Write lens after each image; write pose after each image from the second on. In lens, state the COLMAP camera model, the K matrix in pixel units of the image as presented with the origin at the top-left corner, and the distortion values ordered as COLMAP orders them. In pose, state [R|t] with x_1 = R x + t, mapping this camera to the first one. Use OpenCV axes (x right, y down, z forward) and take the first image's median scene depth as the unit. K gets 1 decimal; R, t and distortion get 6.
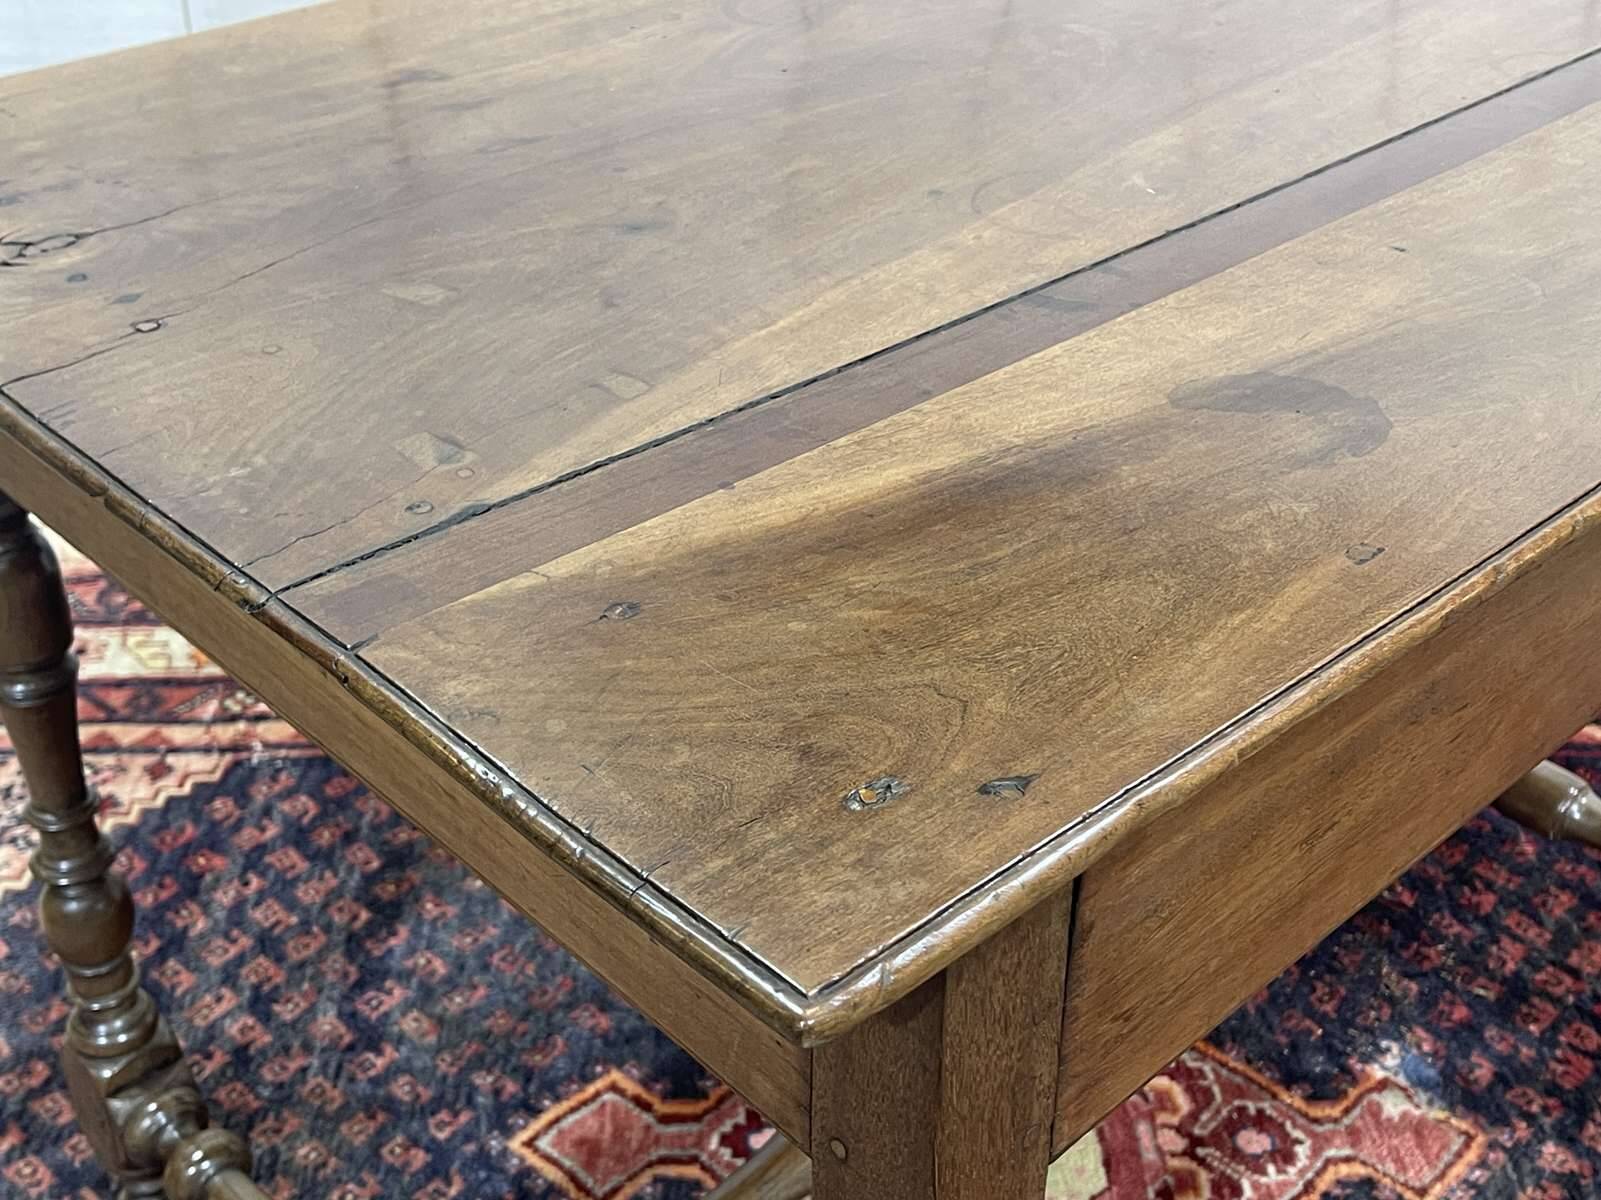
lens RADIAL K [[2112.7, 0, 829.8], [0, 2112.7, 603.9], [0, 0, 1]] dist [0.022568, 0.000000]
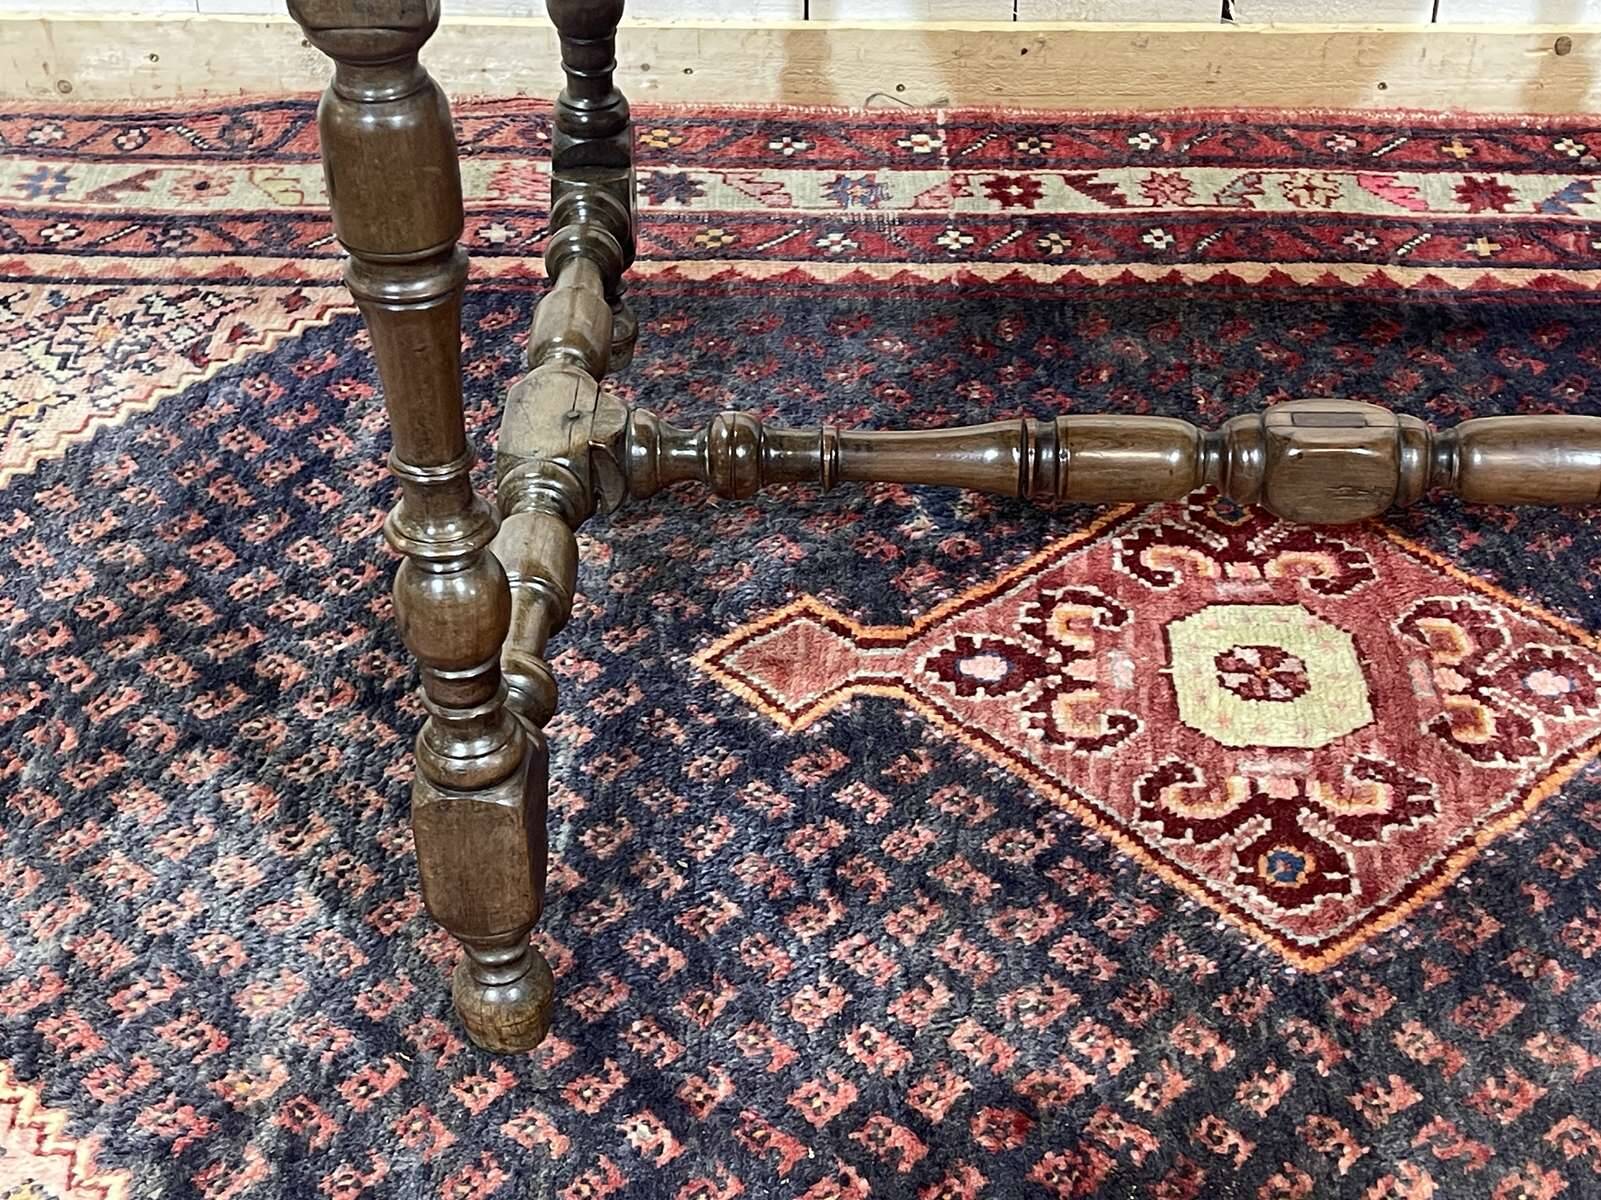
lens RADIAL K [[2505.7, 0, 786.4], [0, 2505.7, 641.2], [0, 0, 1]] dist [0.081432, 0.000000]
pose [[0.995427, 0.024927, -0.092211, -0.013477], [-0.017179, 0.996327, 0.083886, 0.151924], [0.093963, -0.081918, 0.992200, -0.043796]]
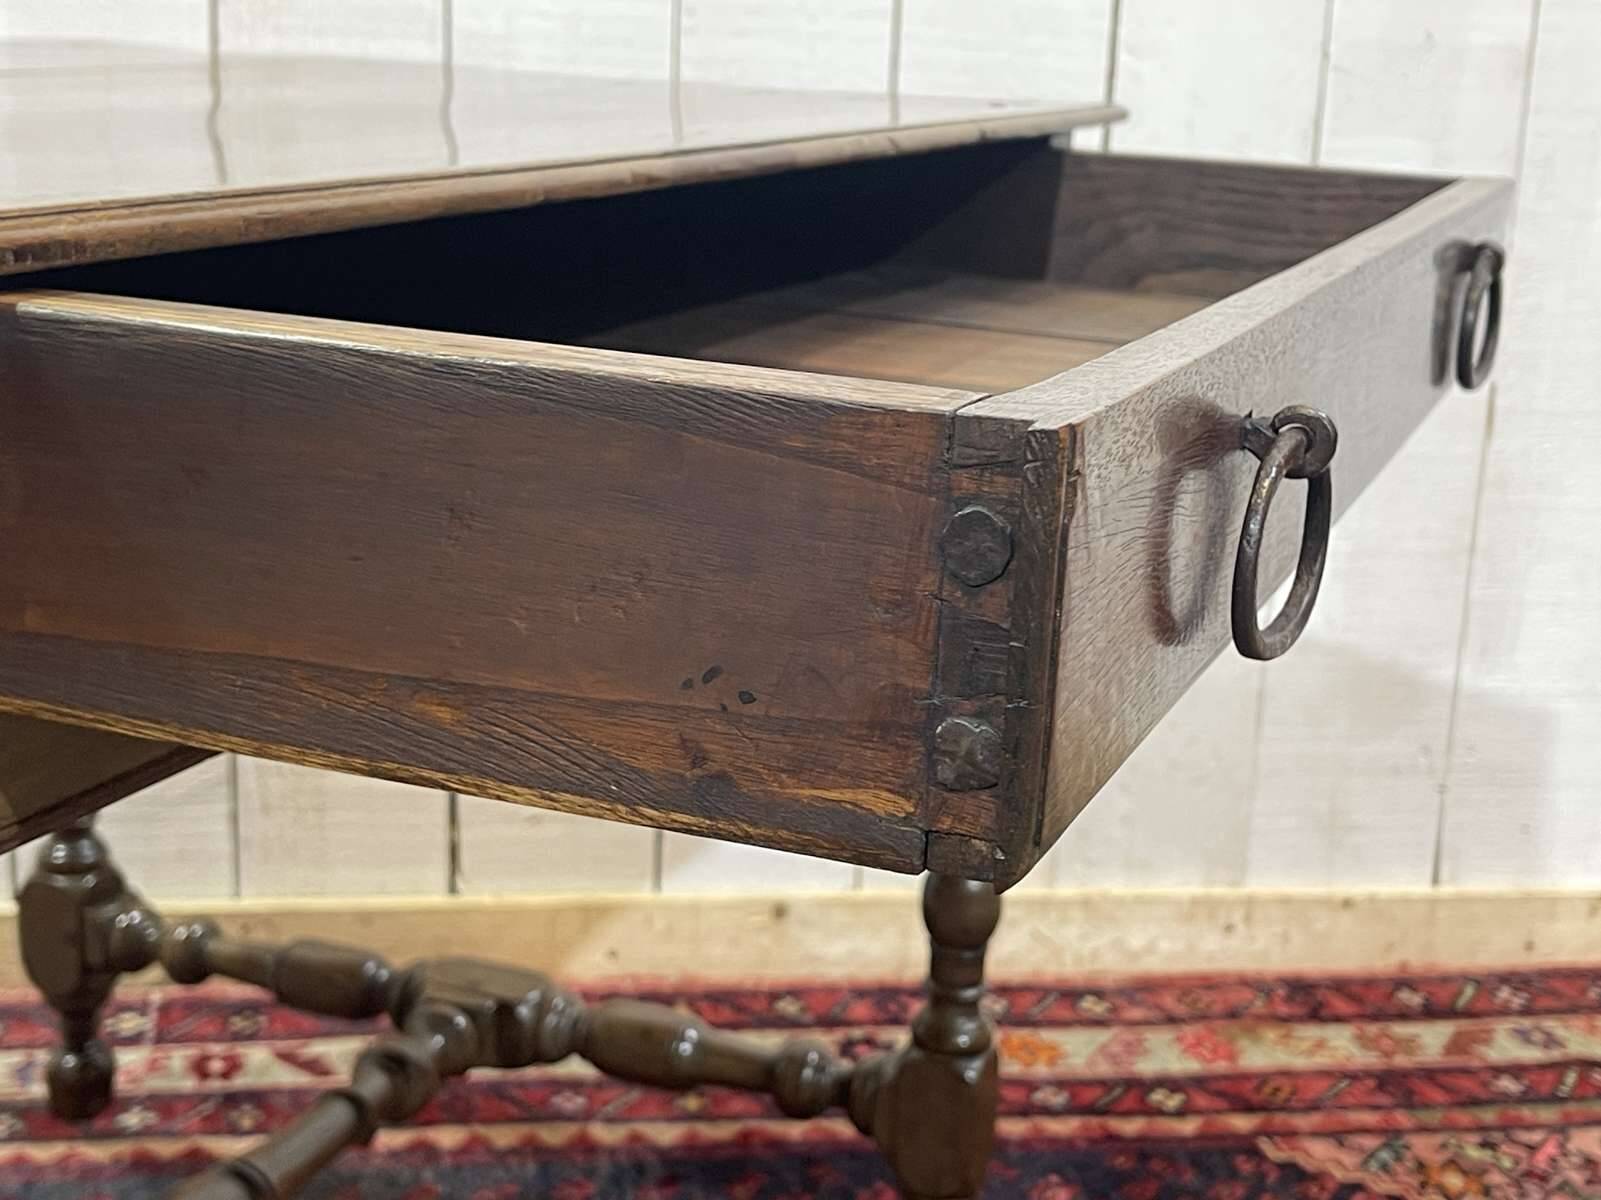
lens RADIAL K [[2350.1, 0, 846.9], [0, 2350.1, 611.9], [0, 0, 1]] dist [0.055672, 0.000000]
pose [[0.993080, -0.007633, 0.117195, 0.154591], [0.044276, 0.948590, -0.313396, 0.193565], [-0.108778, 0.316416, 0.942363, 0.081910]]
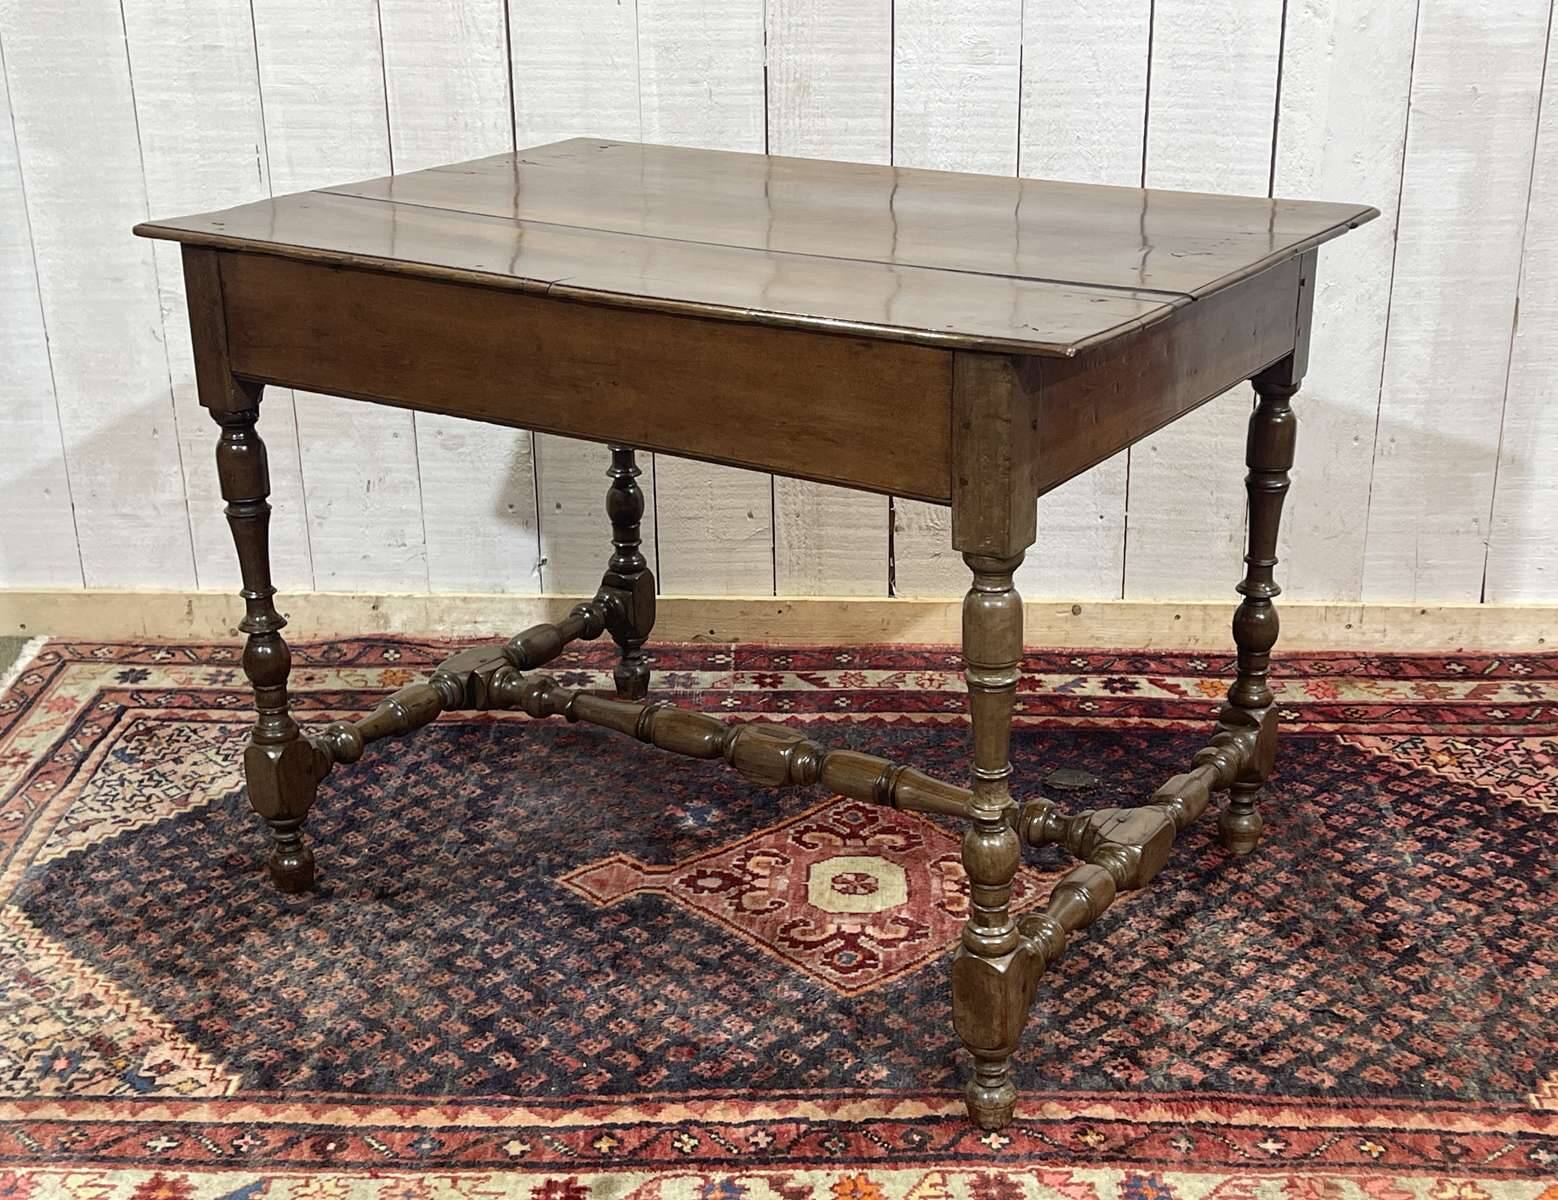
lens RADIAL K [[2107.6, 0, 825.0], [0, 2107.6, 649.4], [0, 0, 1]] dist [0.064837, 0.000000]
pose [[0.996960, 0.002068, -0.077893, 0.185792], [-0.017892, 0.979015, -0.203002, 0.397340], [0.075839, 0.203778, 0.976075, -0.633552]]
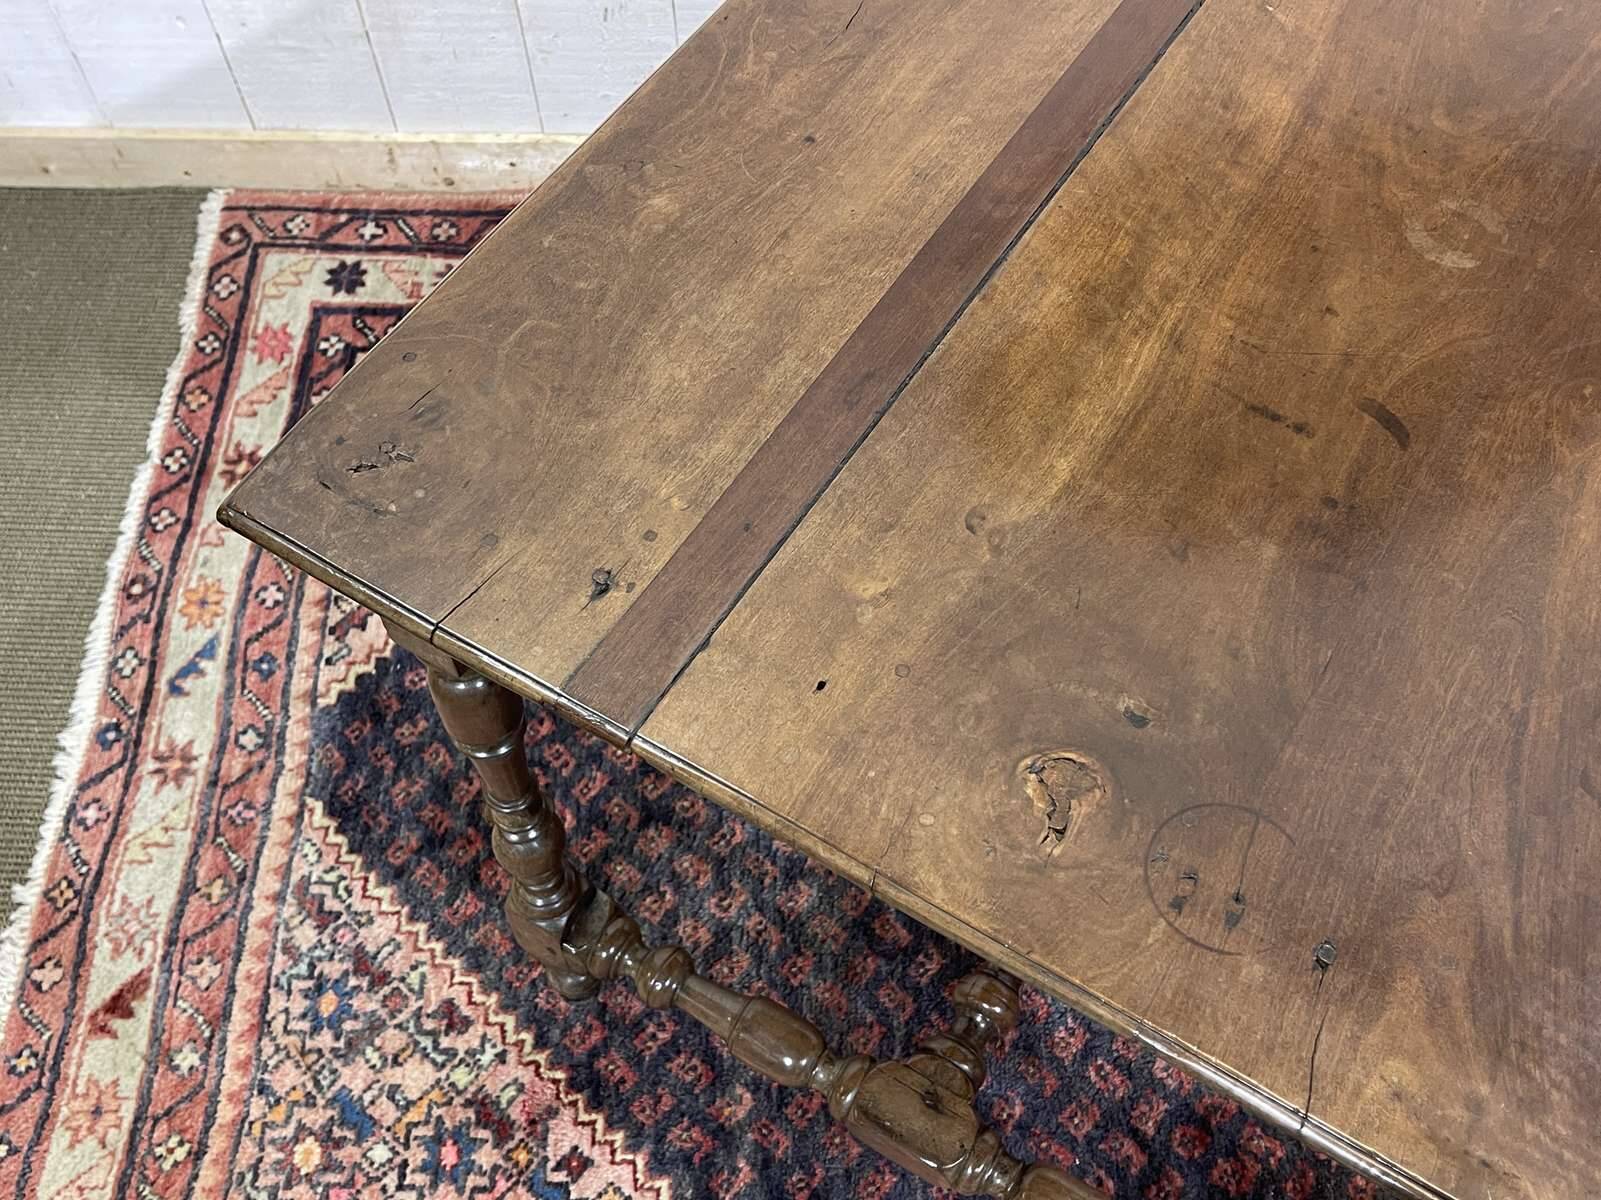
lens RADIAL K [[1612.7, 0, 829.6], [0, 1612.7, 616.9], [0, 0, 1]] dist [0.039481, 0.000000]
pose [[0.997706, 0.032549, -0.059355, -0.167312], [-0.006246, 0.917340, 0.398055, -0.231637], [0.067405, -0.396771, 0.915439, 0.056372]]
